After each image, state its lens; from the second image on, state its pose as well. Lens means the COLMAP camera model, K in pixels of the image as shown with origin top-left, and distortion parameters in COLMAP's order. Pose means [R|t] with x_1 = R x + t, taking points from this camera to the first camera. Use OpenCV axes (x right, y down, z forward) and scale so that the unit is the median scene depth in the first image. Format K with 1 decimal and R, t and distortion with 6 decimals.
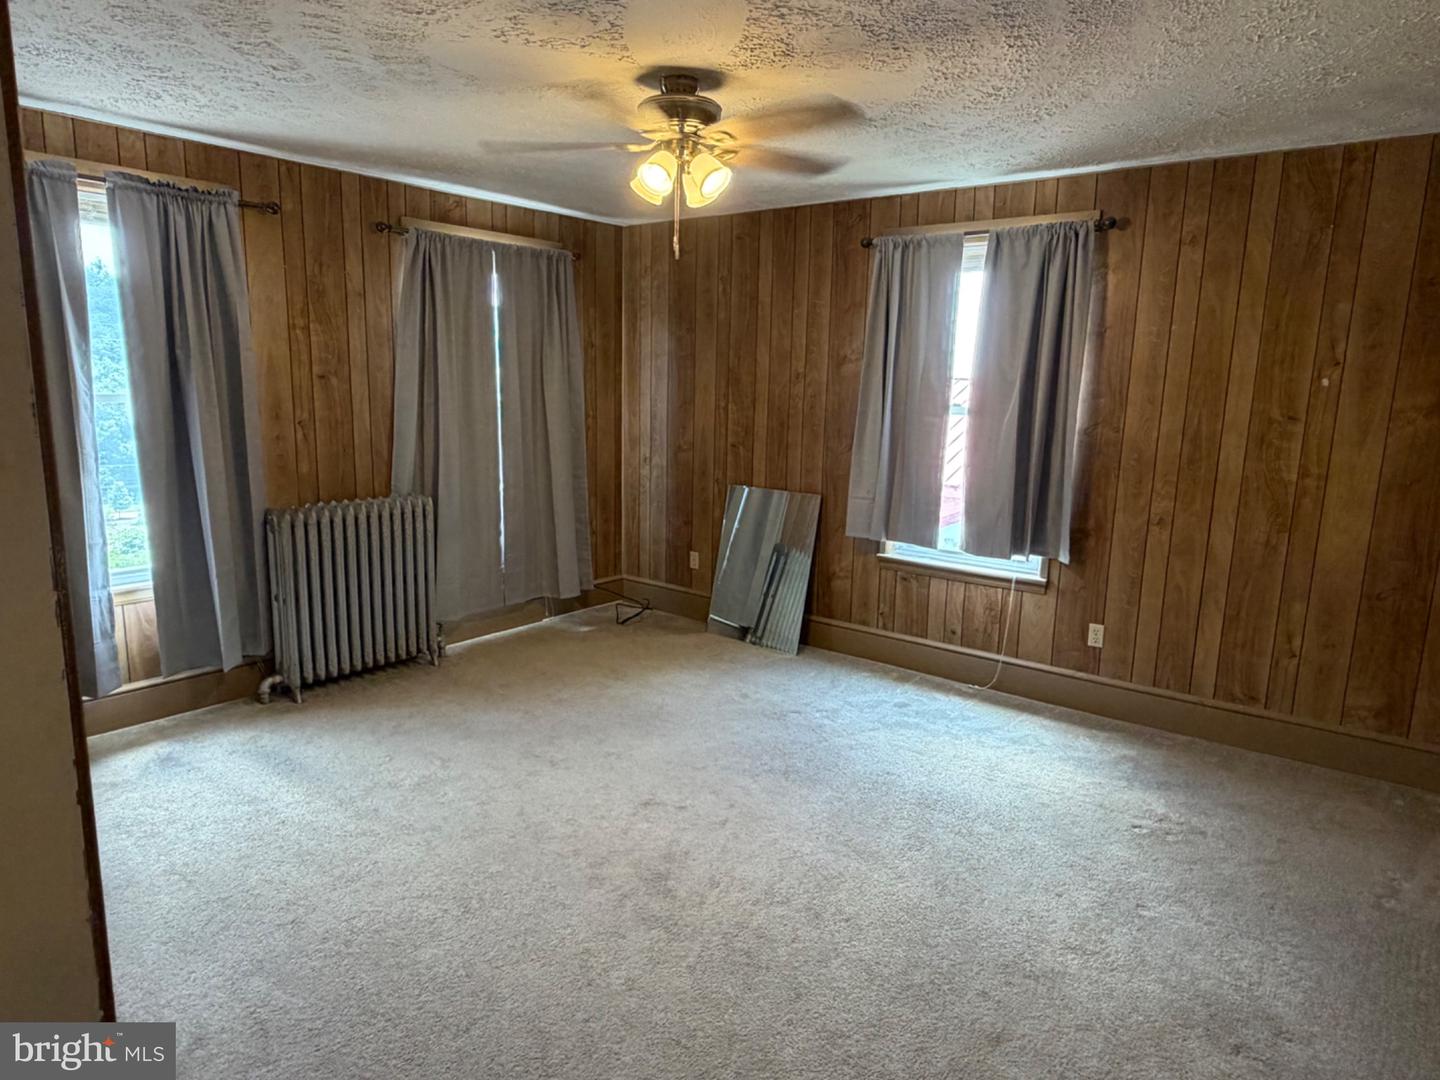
lens RADIAL K [[891.0, 0, 718.1], [0, 891.0, 537.6], [0, 0, 1]] dist [0.003168, -0.001052]
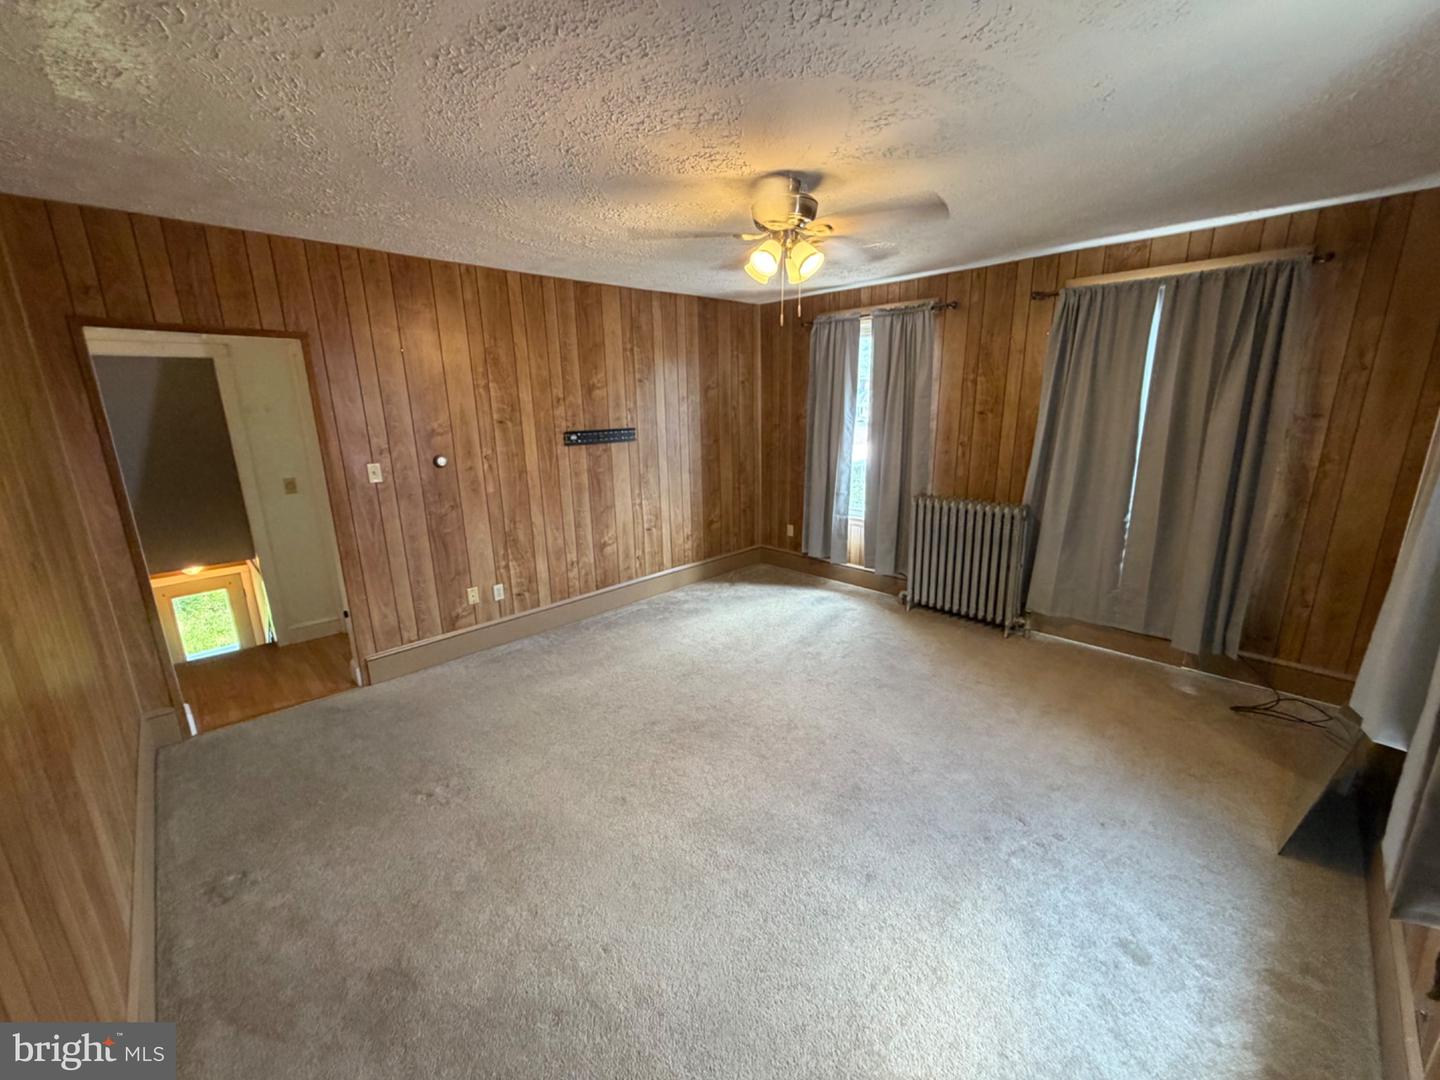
lens RADIAL K [[575.2, 0, 721.3], [0, 575.2, 540.3], [0, 0, 1]] dist [-0.001151, -0.000156]
pose [[-0.129701, 0.212344, -0.968549, 0.570548], [-0.167426, 0.958085, 0.232470, -0.128518], [0.977316, 0.192312, -0.088713, 0.709296]]
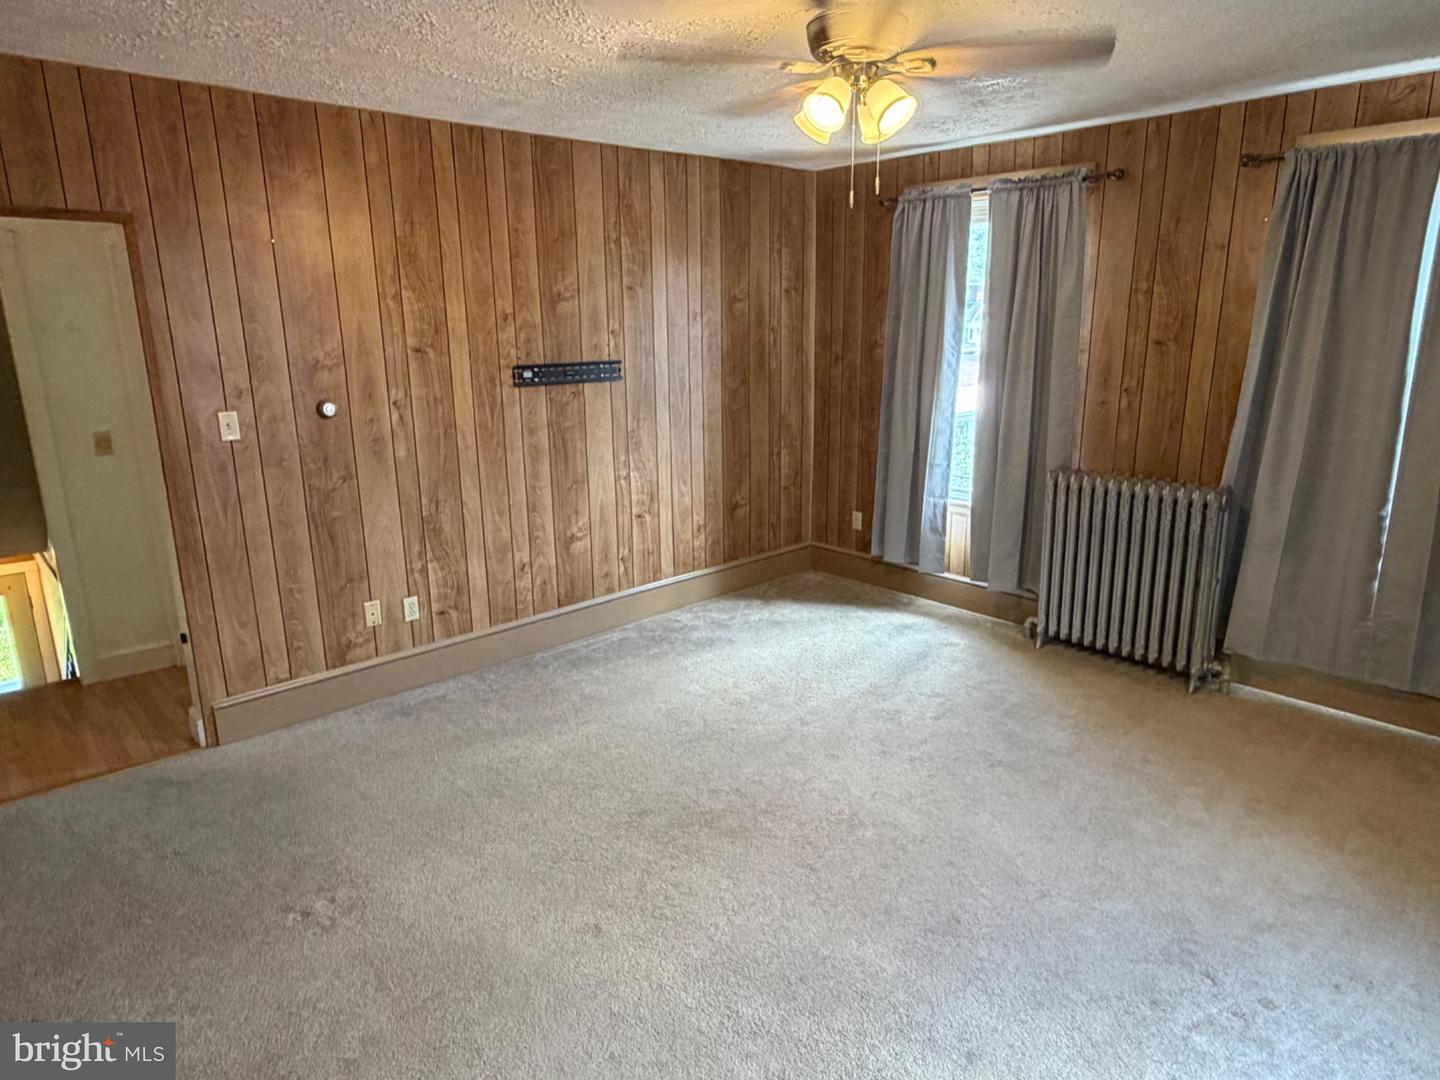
lens RADIAL K [[891.0, 0, 725.9], [0, 891.0, 535.1], [0, 0, 1]] dist [0.003168, -0.001052]
pose [[-0.158224, 0.212889, -0.964180, 0.578567], [-0.175729, 0.954821, 0.239660, -0.132250], [0.971640, 0.207354, -0.113665, 0.708075]]
